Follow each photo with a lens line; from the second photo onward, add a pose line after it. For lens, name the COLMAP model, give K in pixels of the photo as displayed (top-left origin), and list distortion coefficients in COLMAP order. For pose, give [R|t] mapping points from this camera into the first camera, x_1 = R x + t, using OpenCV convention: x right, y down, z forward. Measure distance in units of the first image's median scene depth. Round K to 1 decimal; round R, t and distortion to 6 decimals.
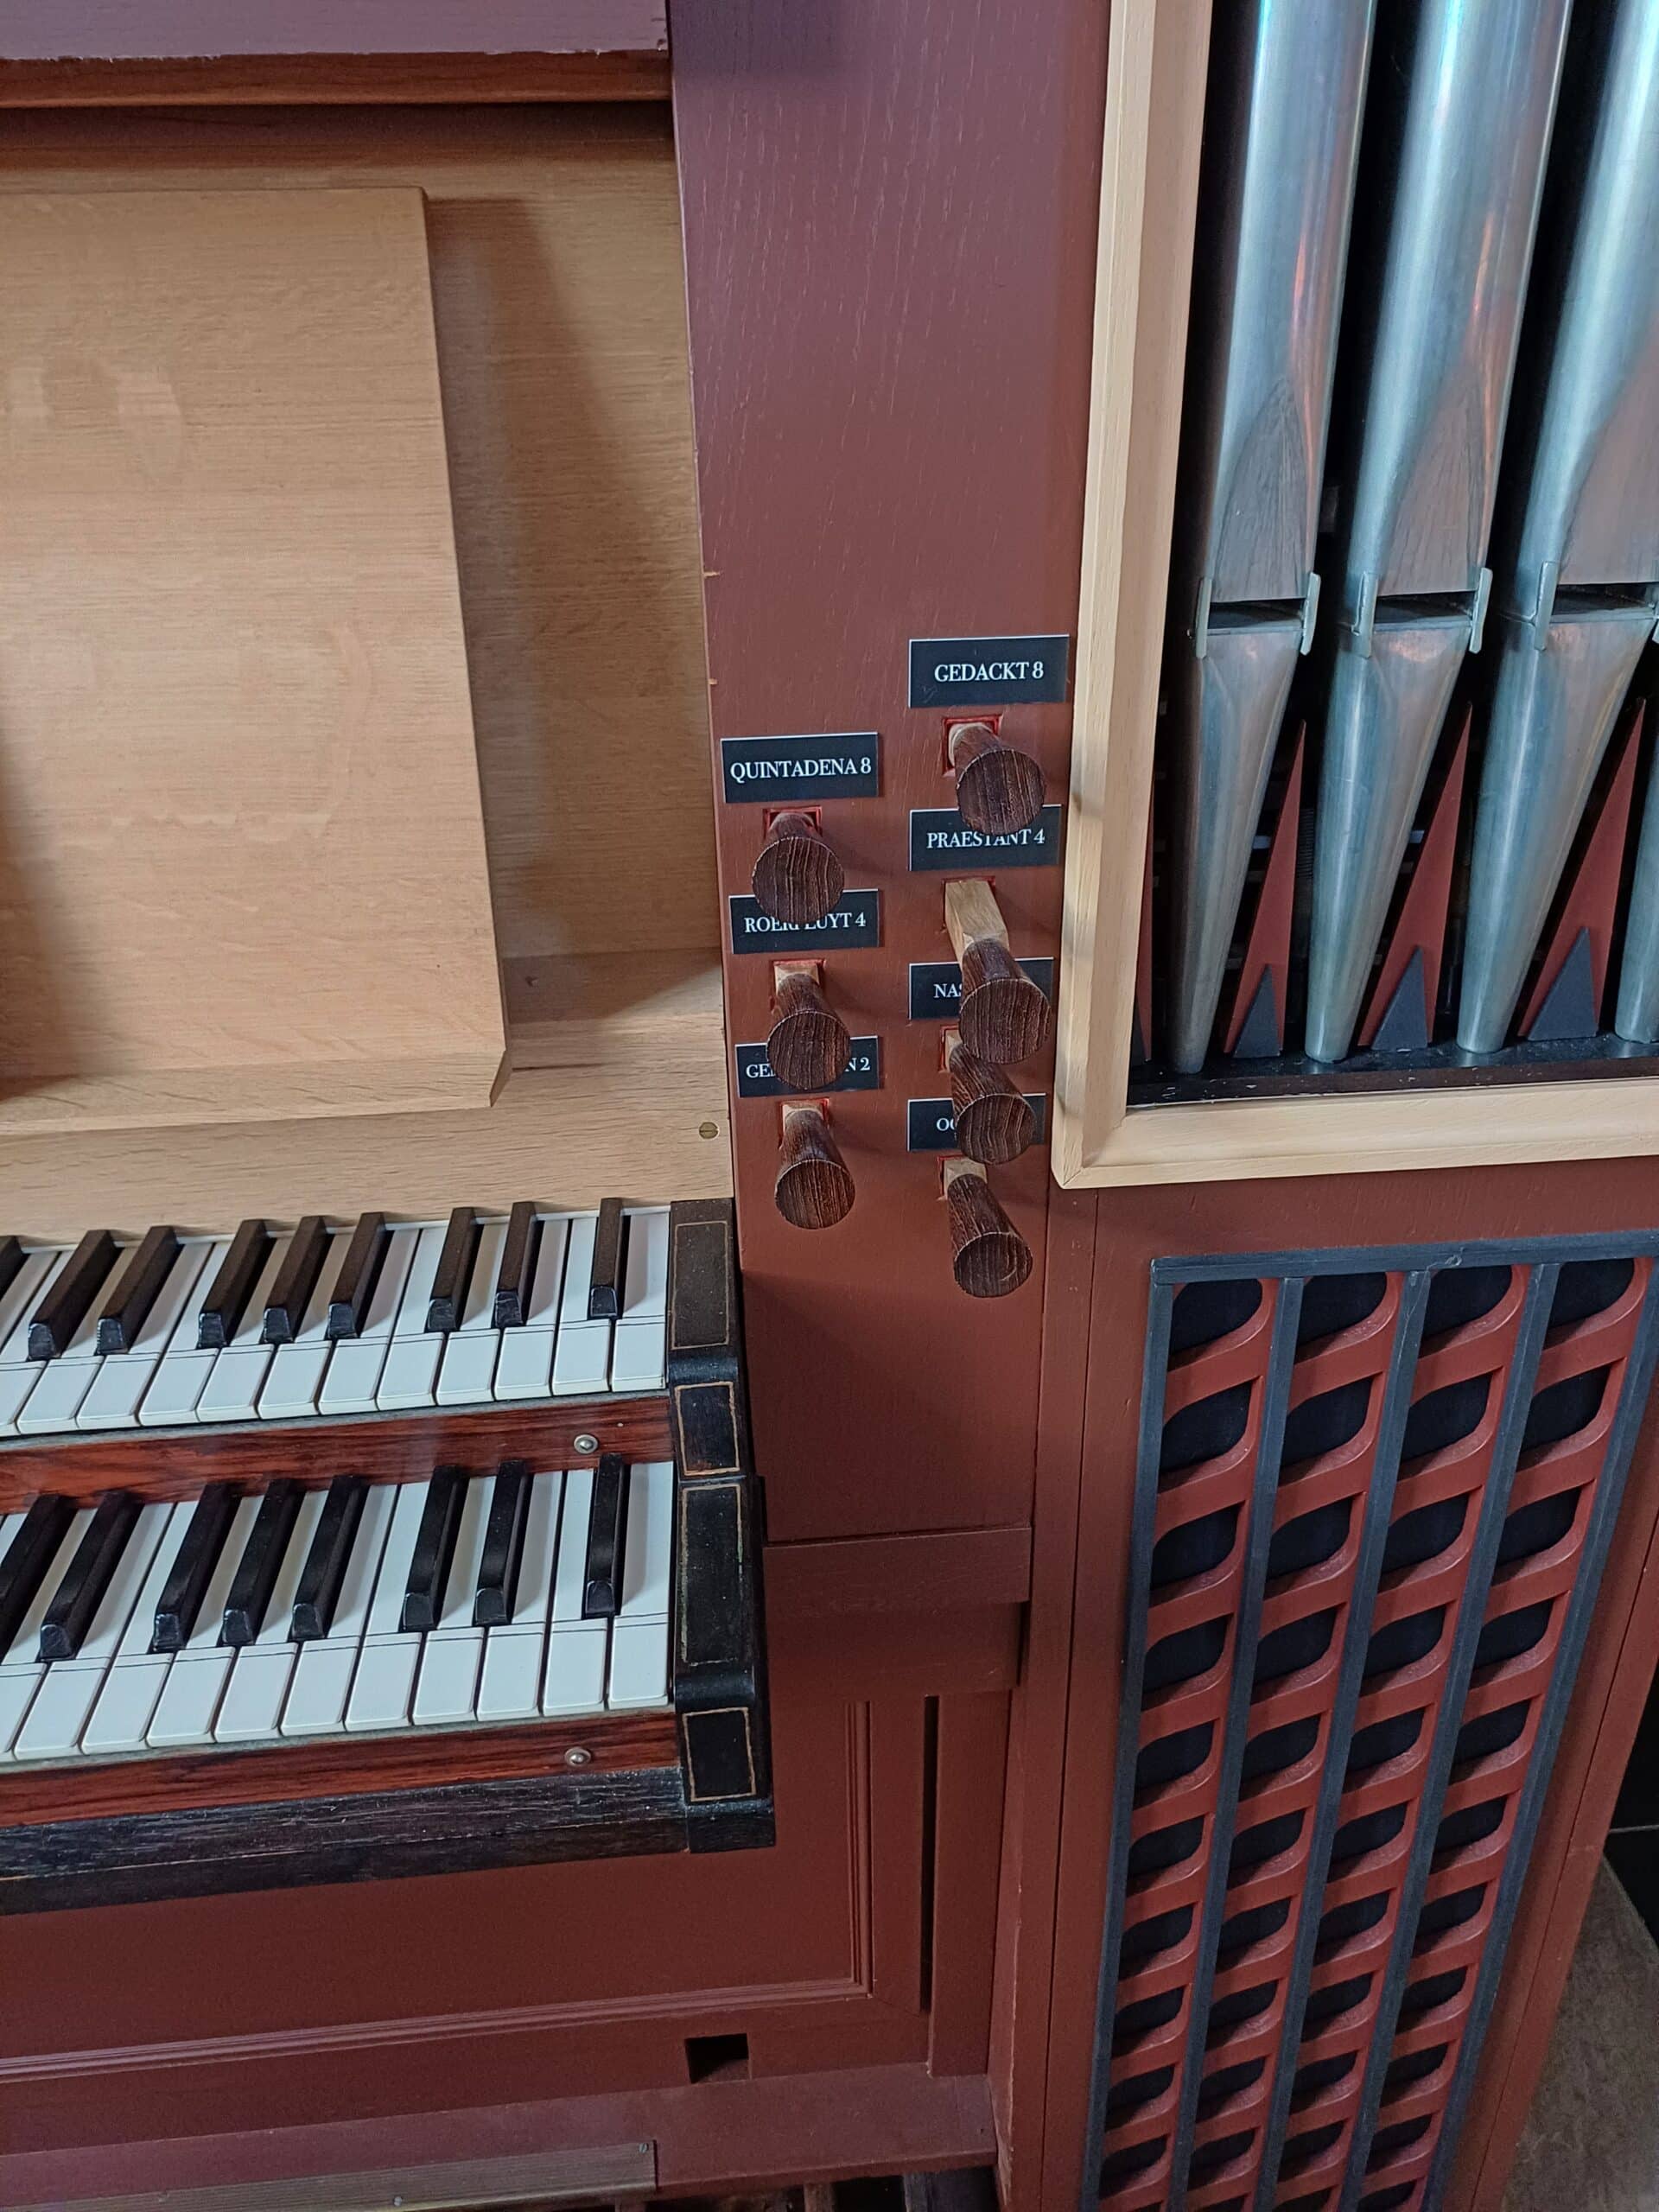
lens RADIAL K [[1634.2, 0, 846.8], [0, 1634.2, 1086.1], [0, 0, 1]] dist [0.070481, -0.074556]
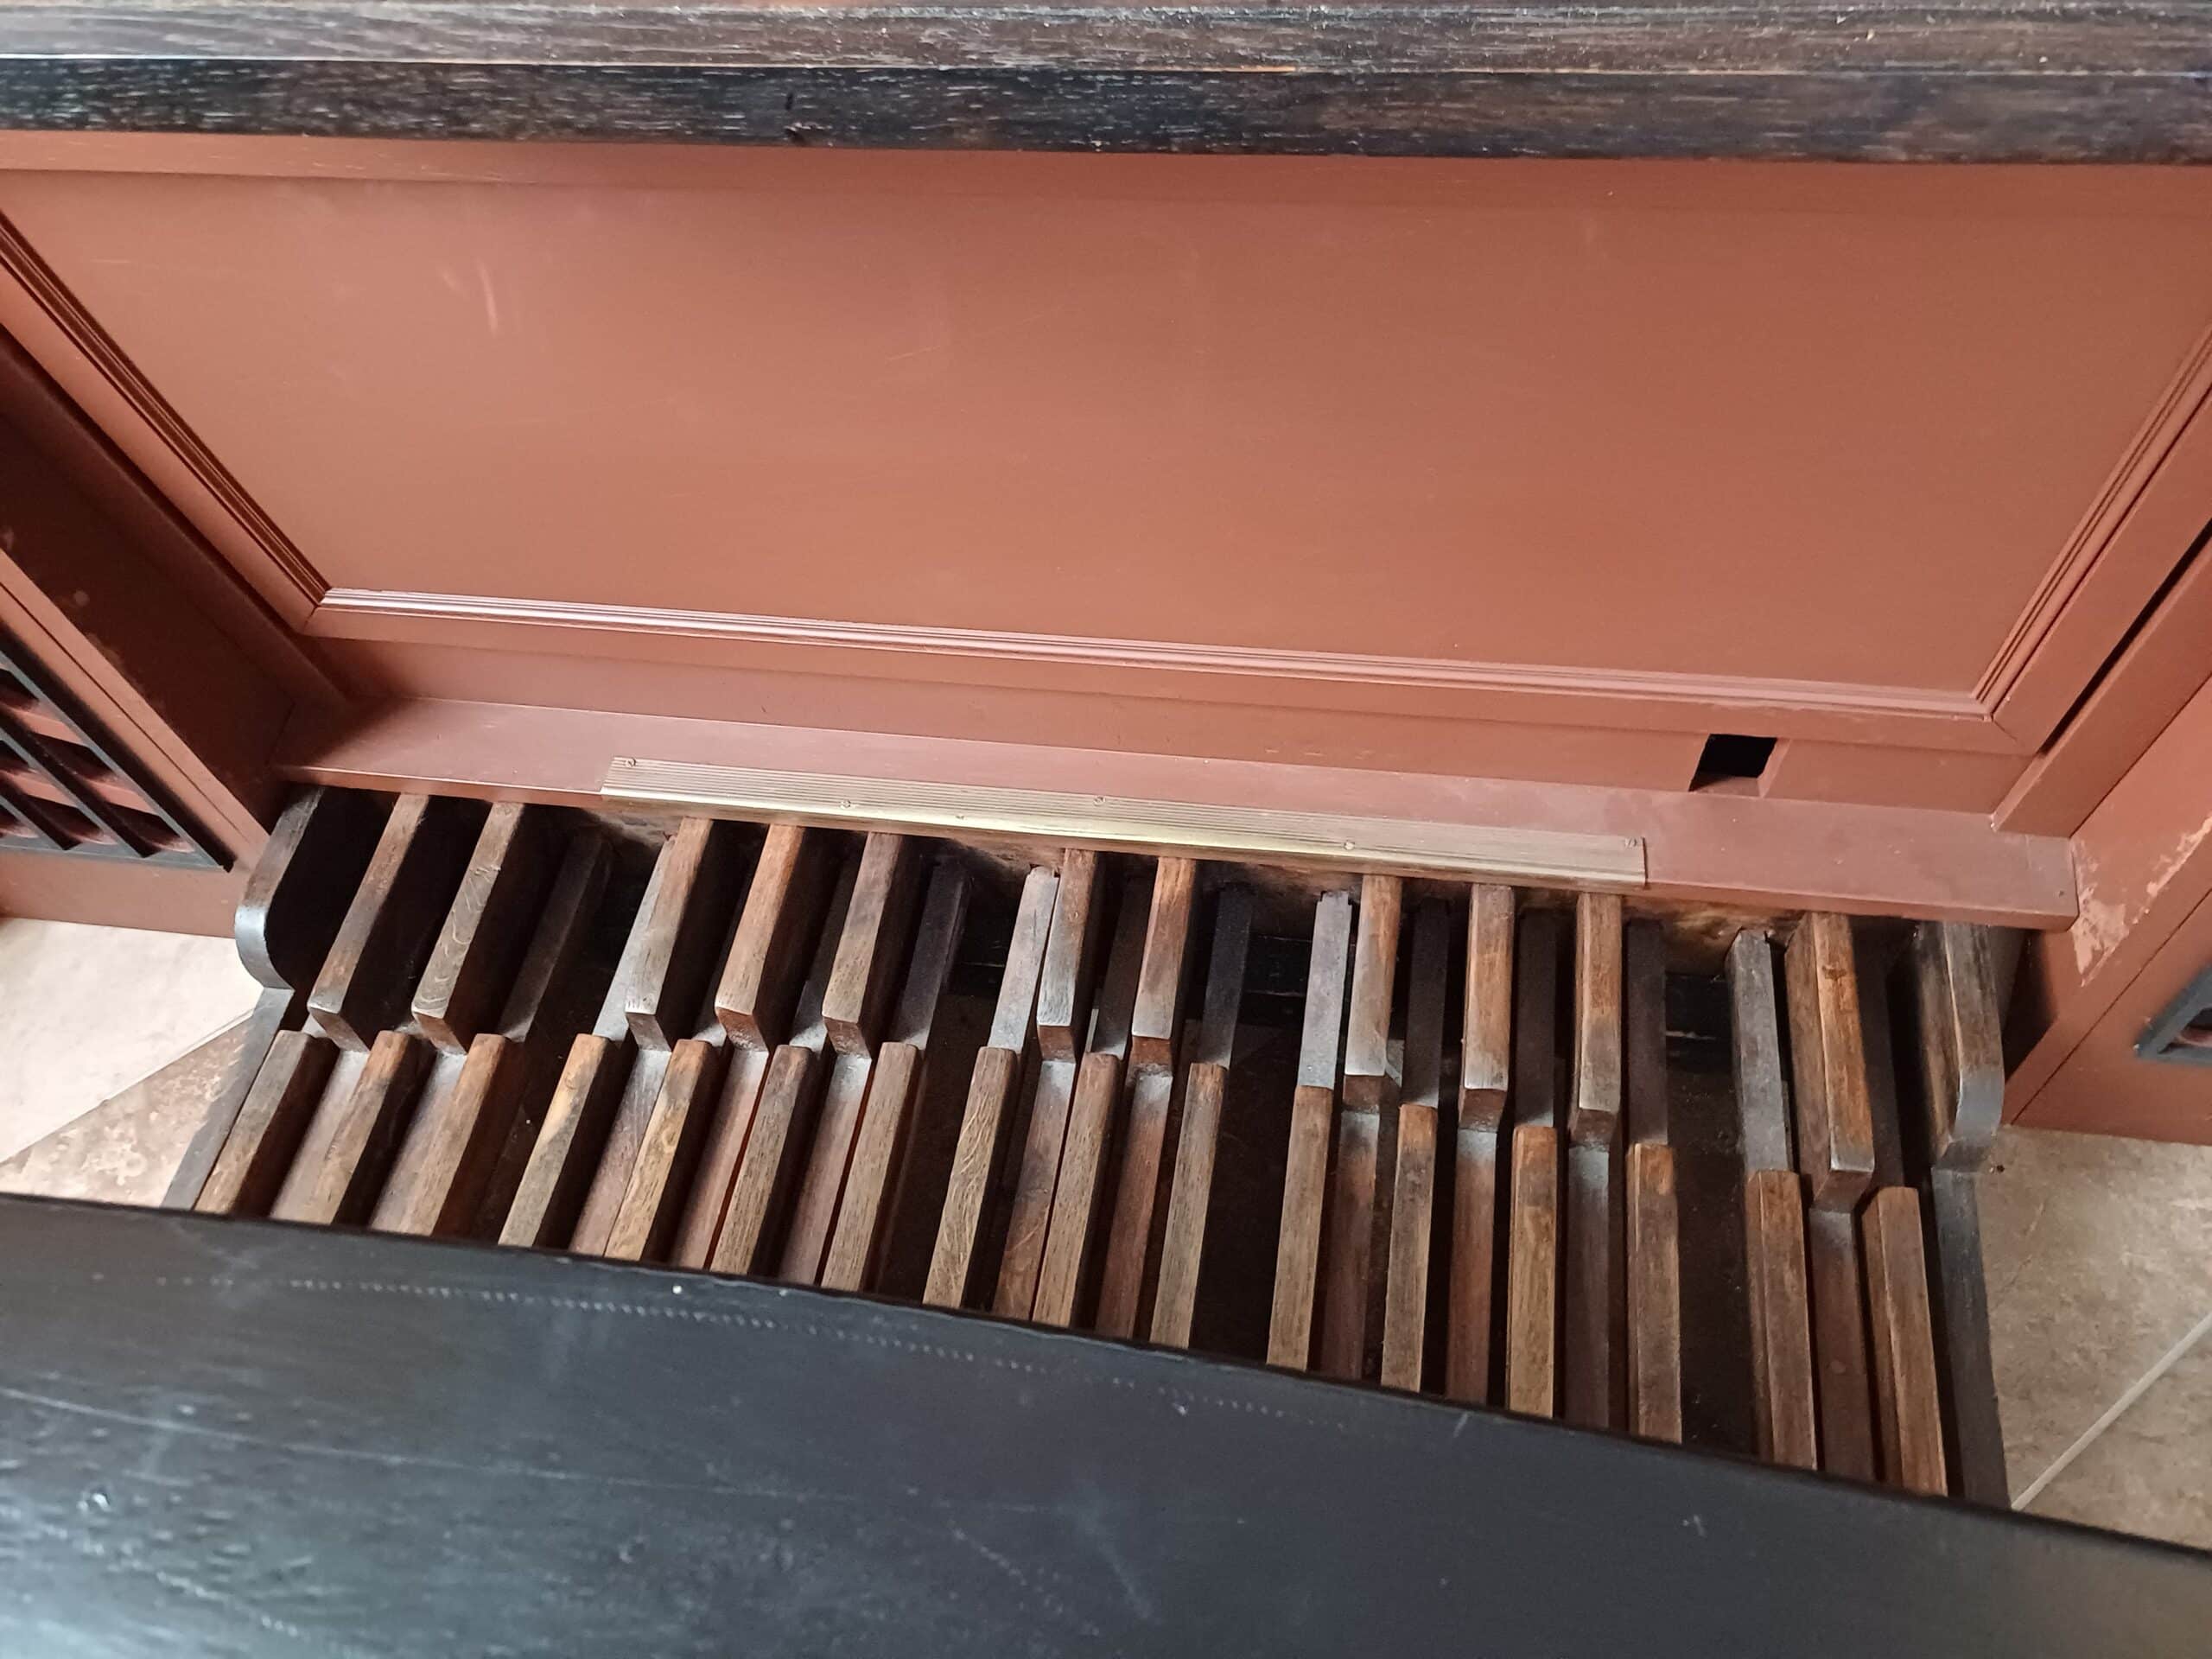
lens RADIAL K [[1634.2, 0, 1117.1], [0, 1634.2, 834.9], [0, 0, 1]] dist [0.070481, -0.074556]
pose [[0.967904, 0.162789, -0.191472, -0.356789], [-0.050240, 0.871817, 0.487249, 0.380783], [0.246248, -0.461991, 0.852013, 0.340001]]
